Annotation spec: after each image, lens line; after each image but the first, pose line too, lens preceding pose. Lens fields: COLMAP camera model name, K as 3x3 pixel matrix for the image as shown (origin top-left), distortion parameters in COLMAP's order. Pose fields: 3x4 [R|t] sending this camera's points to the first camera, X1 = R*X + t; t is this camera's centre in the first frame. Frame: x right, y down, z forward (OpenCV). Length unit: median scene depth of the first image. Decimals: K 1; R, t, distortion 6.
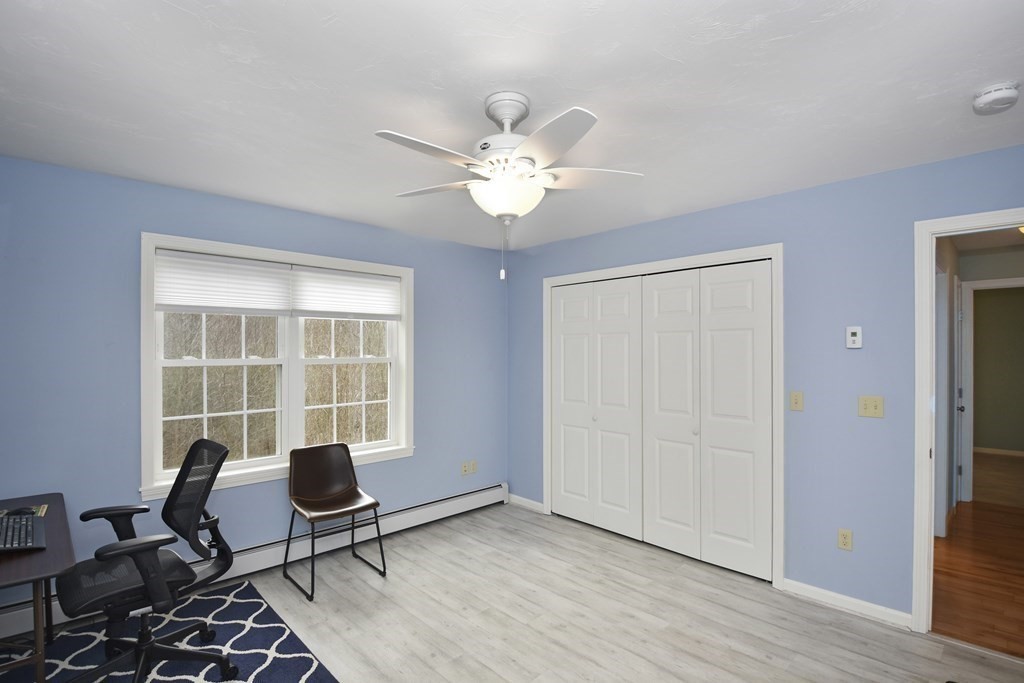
lens RADIAL K [[484.0, 0, 503.7], [0, 484.0, 356.1], [0, 0, 1]] dist [-0.013135, -0.000806]
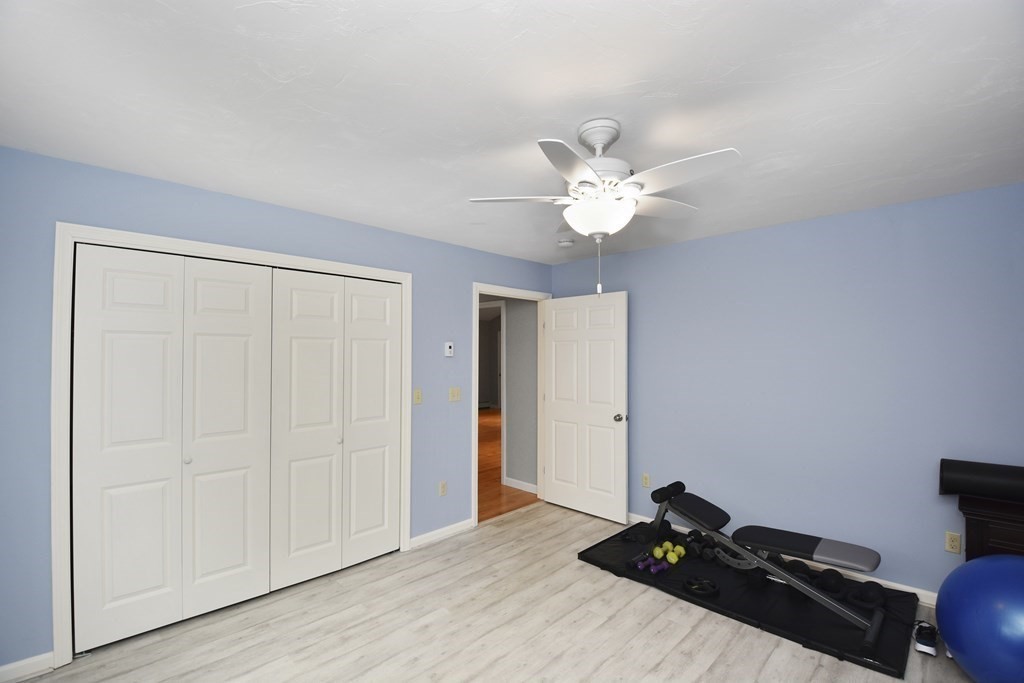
lens RADIAL K [[443.5, 0, 512.0], [0, 443.5, 352.0], [0, 0, 1]] dist [-0.027451, -0.000173]
pose [[-0.025438, 0.019736, 0.999482, -0.649168], [0.015273, 0.999696, -0.019351, -0.001525], [-0.999560, 0.014773, -0.025731, 0.842076]]
